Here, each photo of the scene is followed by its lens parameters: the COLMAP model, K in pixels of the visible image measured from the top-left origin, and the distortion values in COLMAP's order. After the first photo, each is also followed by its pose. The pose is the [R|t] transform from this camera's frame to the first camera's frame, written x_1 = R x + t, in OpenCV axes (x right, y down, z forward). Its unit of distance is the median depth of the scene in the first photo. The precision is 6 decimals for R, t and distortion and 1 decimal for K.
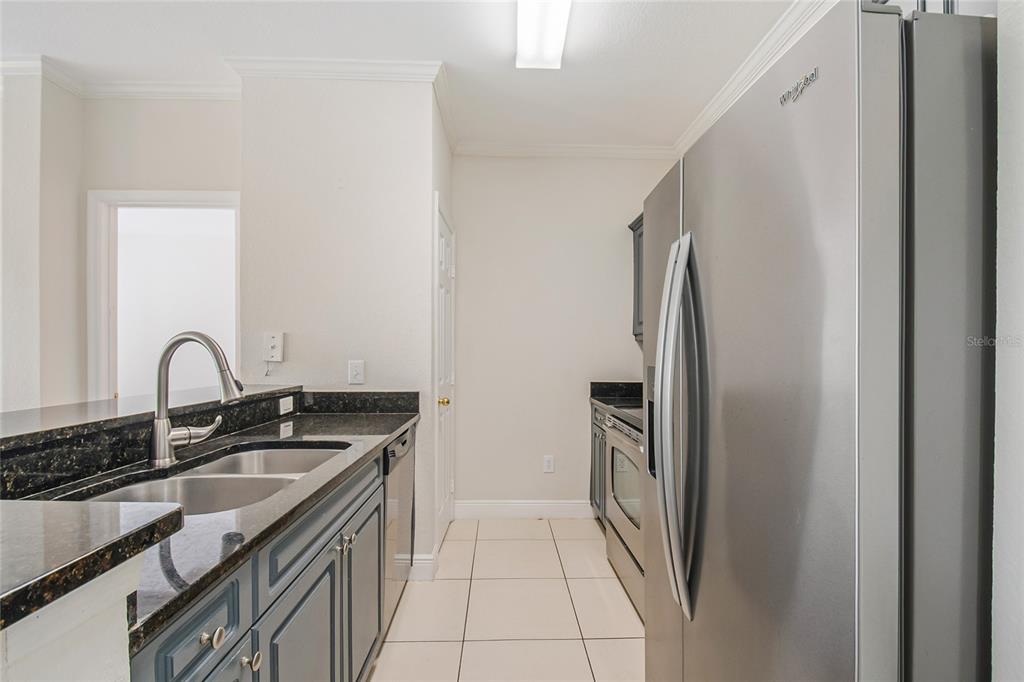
lens RADIAL K [[450.7, 0, 519.7], [0, 450.7, 351.2], [0, 0, 1]] dist [0.003168, -0.008161]
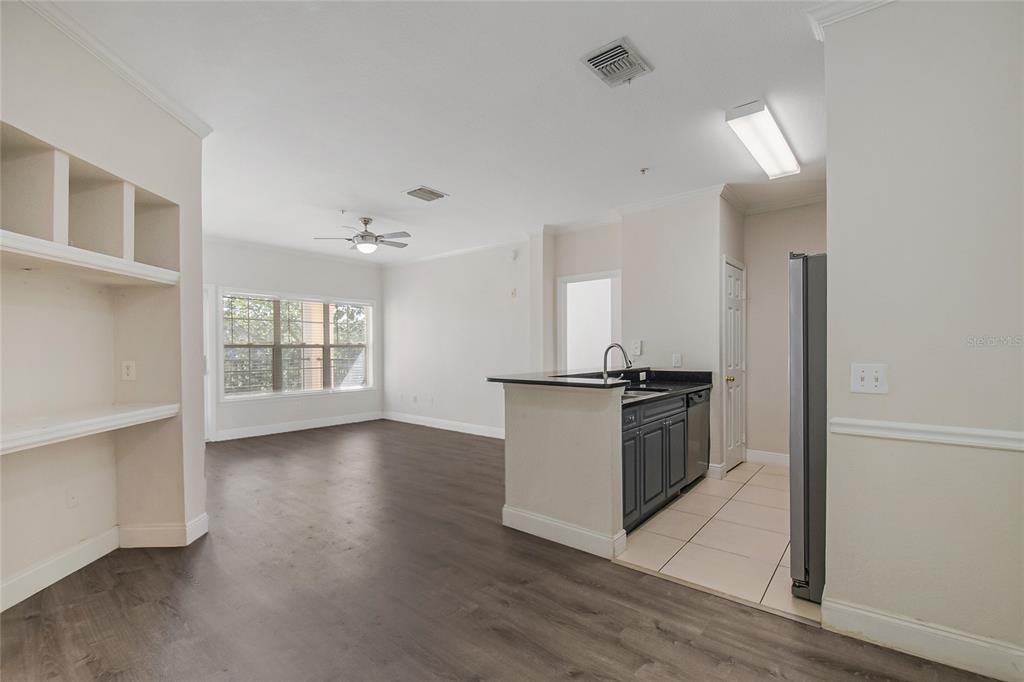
lens RADIAL K [[450.7, 0, 518.3], [0, 450.7, 347.5], [0, 0, 1]] dist [0.003168, -0.008161]
pose [[0.748310, -0.008503, -0.663294, 0.356675], [0.007718, 0.999962, -0.004112, -0.004423], [0.663304, -0.002042, 0.748347, -0.773049]]
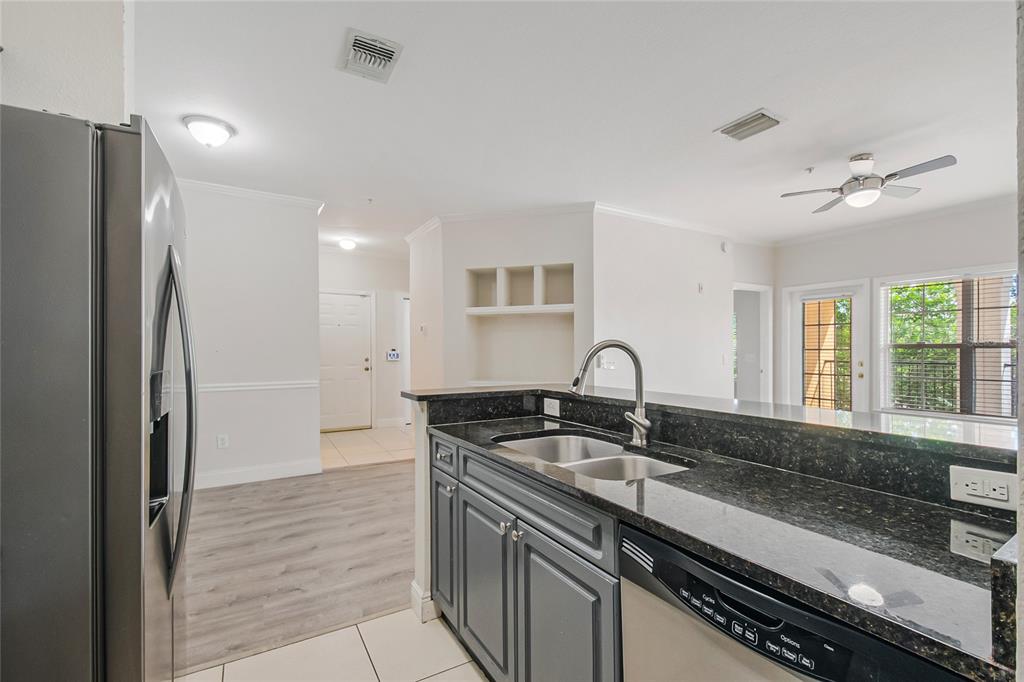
lens RADIAL K [[450.7, 0, 521.2], [0, 450.7, 349.6], [0, 0, 1]] dist [0.003168, -0.008161]
pose [[-0.876270, -0.004012, -0.481804, 0.061480], [0.000261, 0.999961, -0.008802, 0.000890], [0.481820, -0.007838, -0.876235, 1.003081]]
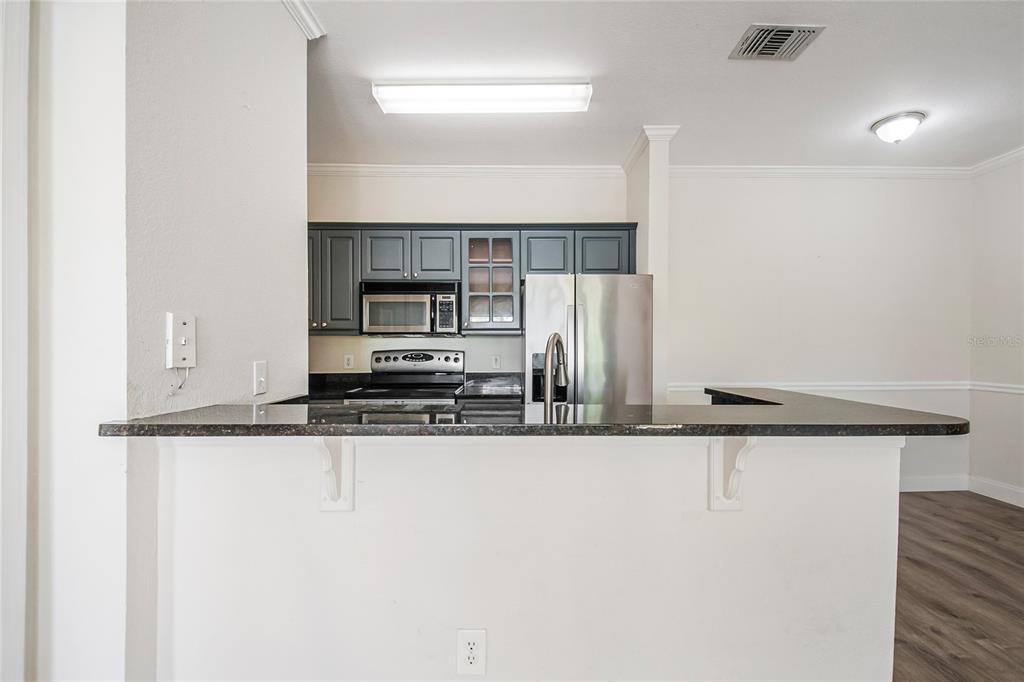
lens RADIAL K [[450.7, 0, 518.0], [0, 450.7, 345.2], [0, 0, 1]] dist [0.003168, -0.008161]
pose [[0.027403, -0.003207, 0.999619, -1.013405], [-0.004097, 0.999986, 0.003321, -0.008098], [-0.999616, -0.004186, 0.027390, 0.544456]]
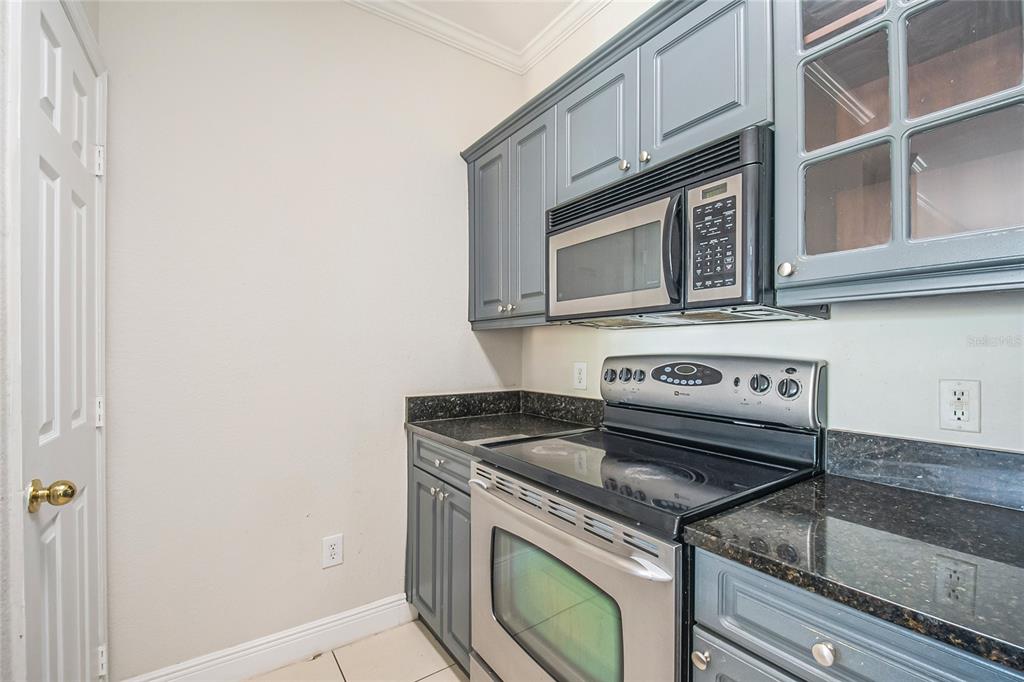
lens RADIAL K [[450.7, 0, 518.1], [0, 450.7, 345.9], [0, 0, 1]] dist [0.003168, -0.008161]
pose [[0.838852, -0.004781, 0.544339, -0.058503], [0.004263, 0.999988, 0.002213, -0.001378], [-0.544343, 0.000464, 0.838863, 0.540865]]
